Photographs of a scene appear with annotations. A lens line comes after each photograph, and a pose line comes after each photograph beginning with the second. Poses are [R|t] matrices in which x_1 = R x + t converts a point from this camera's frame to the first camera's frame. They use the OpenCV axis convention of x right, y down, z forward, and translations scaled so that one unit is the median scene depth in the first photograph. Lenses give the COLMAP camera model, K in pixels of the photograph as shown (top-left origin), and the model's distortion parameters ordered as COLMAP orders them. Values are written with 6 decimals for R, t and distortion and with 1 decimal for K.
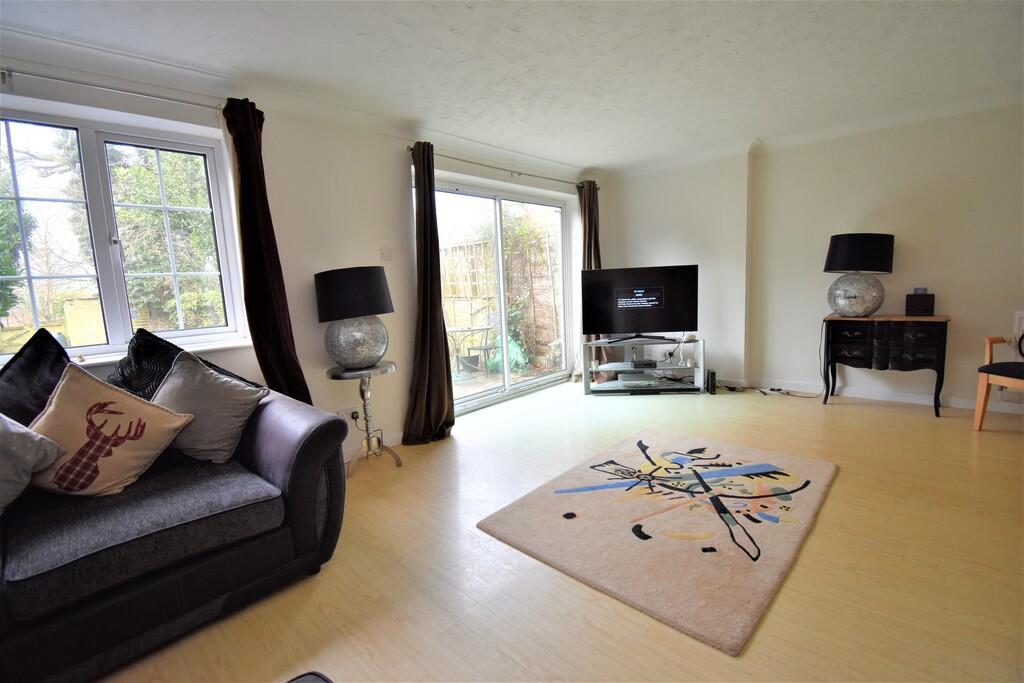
lens RADIAL K [[451.9, 0, 506.6], [0, 451.9, 343.7], [0, 0, 1]] dist [0.005104, -0.001408]
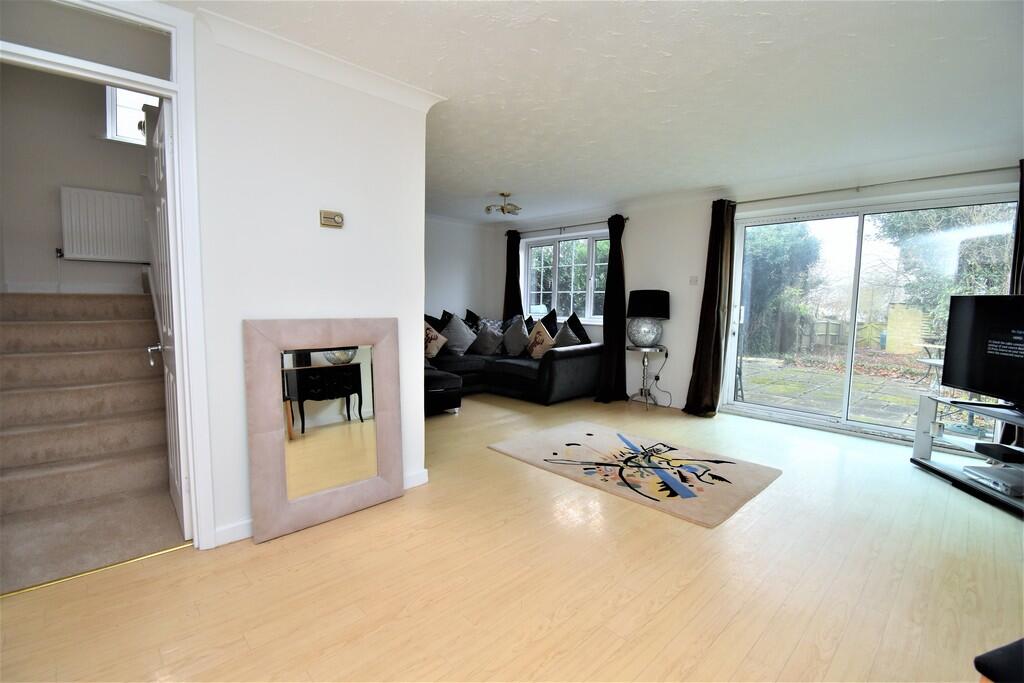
lens RADIAL K [[451.9, 0, 507.6], [0, 451.9, 342.8], [0, 0, 1]] dist [0.005104, -0.001408]
pose [[-0.050778, 0.138045, -0.989123, 1.641319], [-0.147020, 0.978578, 0.144121, -0.157876], [0.987829, 0.152740, -0.029395, 0.603986]]
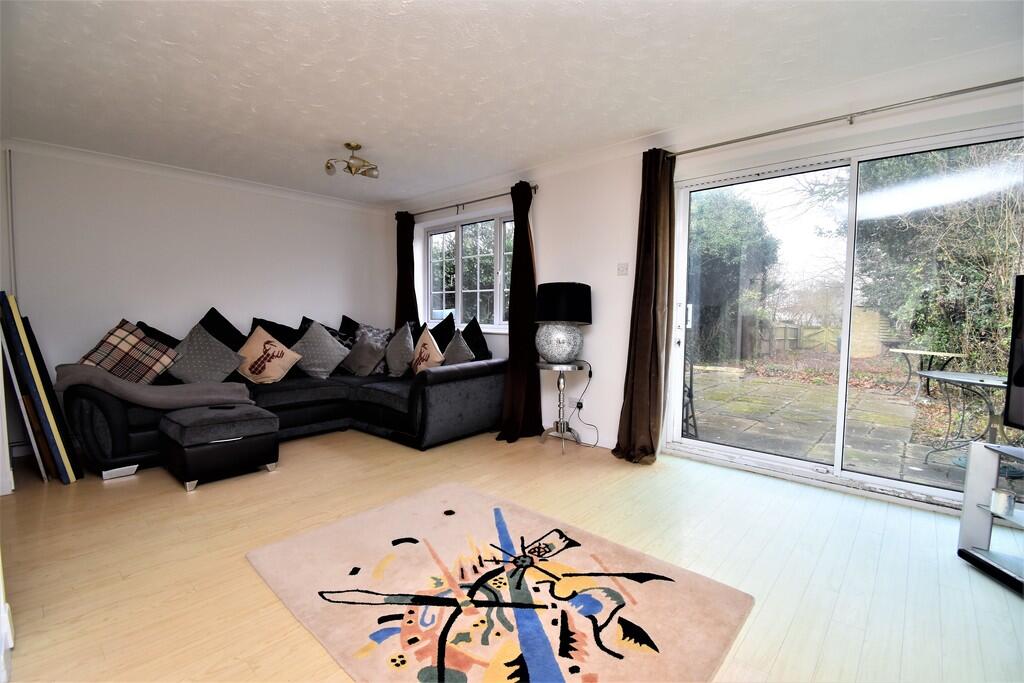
lens RADIAL K [[451.9, 0, 508.9], [0, 451.9, 341.7], [0, 0, 1]] dist [0.005104, -0.001408]
pose [[0.021325, 0.116324, -0.992982, 1.037234], [-0.139203, 0.983879, 0.112268, -0.145470], [0.990034, 0.135832, 0.037174, 0.927476]]
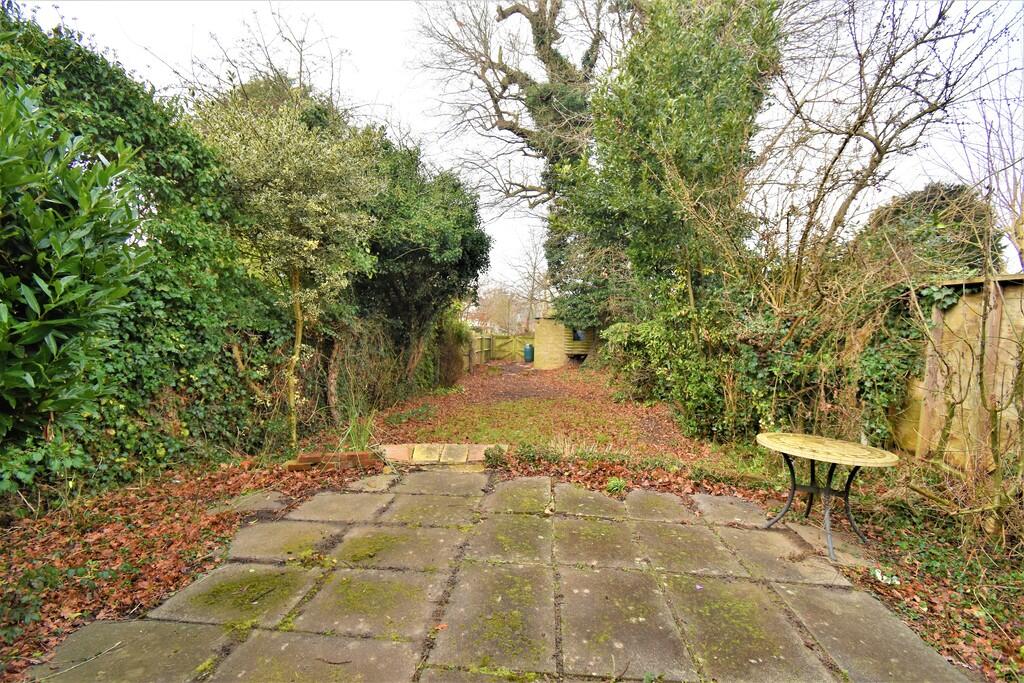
lens RADIAL K [[451.9, 0, 512.1], [0, 451.9, 339.6], [0, 0, 1]] dist [0.005104, -0.001408]
pose [[0.627287, 0.100951, -0.772218, -1.057823], [-0.151123, 0.988494, 0.006465, -0.308745], [0.763985, 0.112645, 0.635325, 1.805096]]
